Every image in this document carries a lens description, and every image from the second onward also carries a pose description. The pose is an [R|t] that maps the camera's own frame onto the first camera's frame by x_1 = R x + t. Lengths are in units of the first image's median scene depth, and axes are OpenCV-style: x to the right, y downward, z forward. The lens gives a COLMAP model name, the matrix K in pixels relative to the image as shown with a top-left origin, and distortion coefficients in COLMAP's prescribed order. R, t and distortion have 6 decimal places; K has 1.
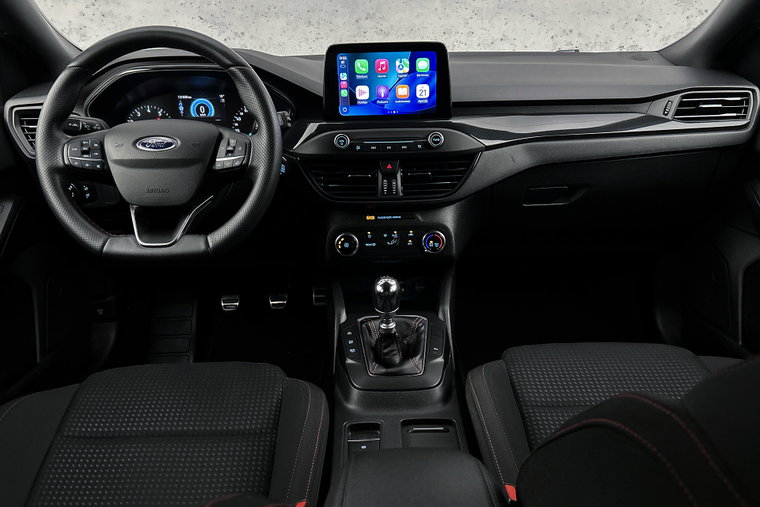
lens RADIAL K [[569.8, 0, 383.3], [0, 569.8, 261.0], [0, 0, 1]] dist [0.047496, -0.051314]
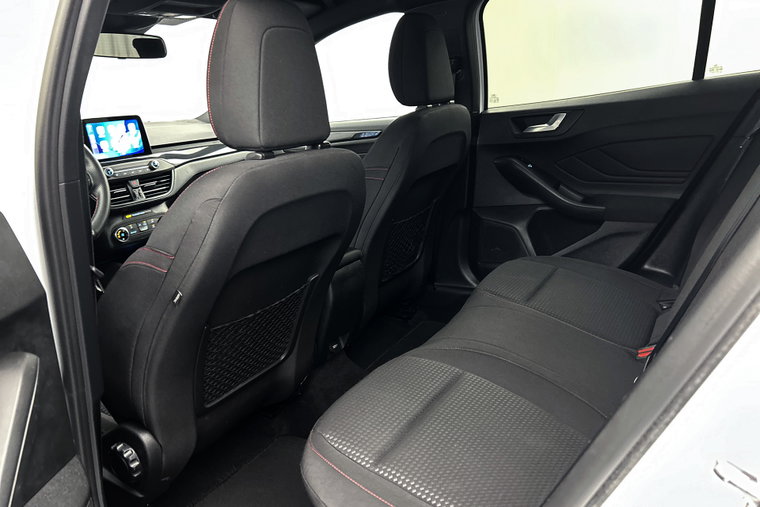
lens RADIAL K [[569.8, 0, 381.1], [0, 569.8, 254.8], [0, 0, 1]] dist [0.047496, -0.051314]
pose [[0.533000, -0.258207, 0.805754, -1.048032], [0.369789, 0.927623, 0.052648, 0.220387], [-0.761030, 0.269898, 0.589905, -0.540906]]
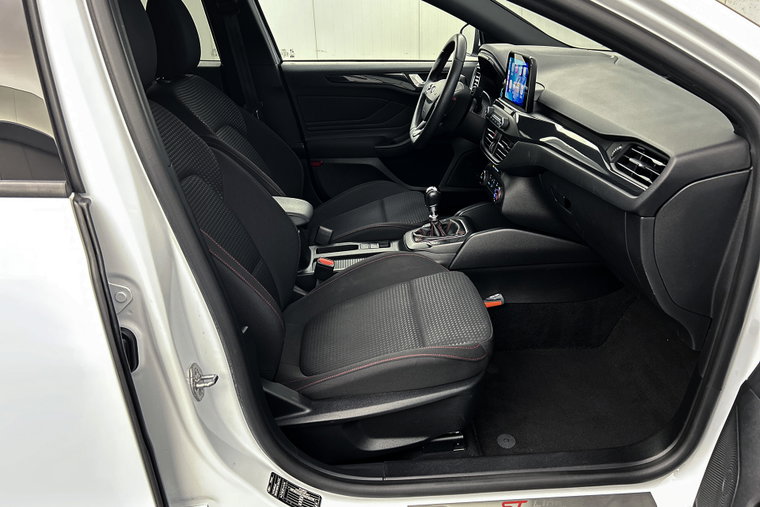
lens RADIAL K [[569.8, 0, 385.8], [0, 569.8, 254.3], [0, 0, 1]] dist [0.047496, -0.051314]
pose [[0.013904, 0.420811, -0.907042, 1.501078], [-0.332687, 0.857394, 0.392678, -0.388738], [0.942935, 0.296301, 0.151920, 0.584972]]
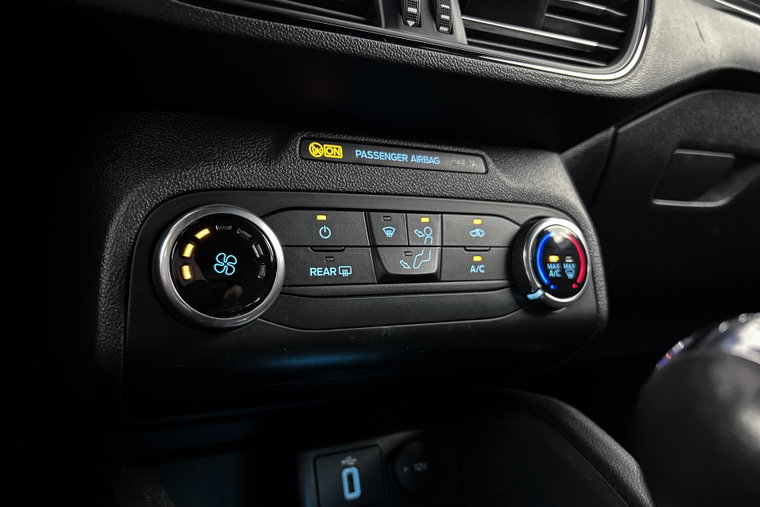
lens RADIAL K [[569.8, 0, 379.3], [0, 569.8, 254.8], [0, 0, 1]] dist [0.047496, -0.051314]
pose [[0.899236, 0.014554, 0.437222, -0.106336], [0.129651, 0.945678, -0.298133, 0.034584], [-0.417810, 0.324778, 0.848501, 0.840953]]
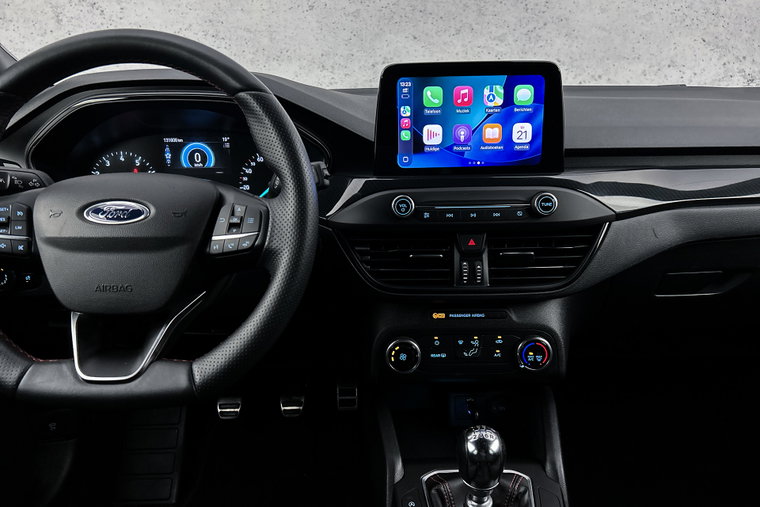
lens RADIAL K [[569.8, 0, 379.7], [0, 569.8, 259.7], [0, 0, 1]] dist [0.047496, -0.051314]
pose [[0.999902, 0.008851, -0.010819, -0.089168], [-0.009692, 0.996722, -0.080320, -0.090914], [0.010073, 0.080417, 0.996710, 0.334156]]
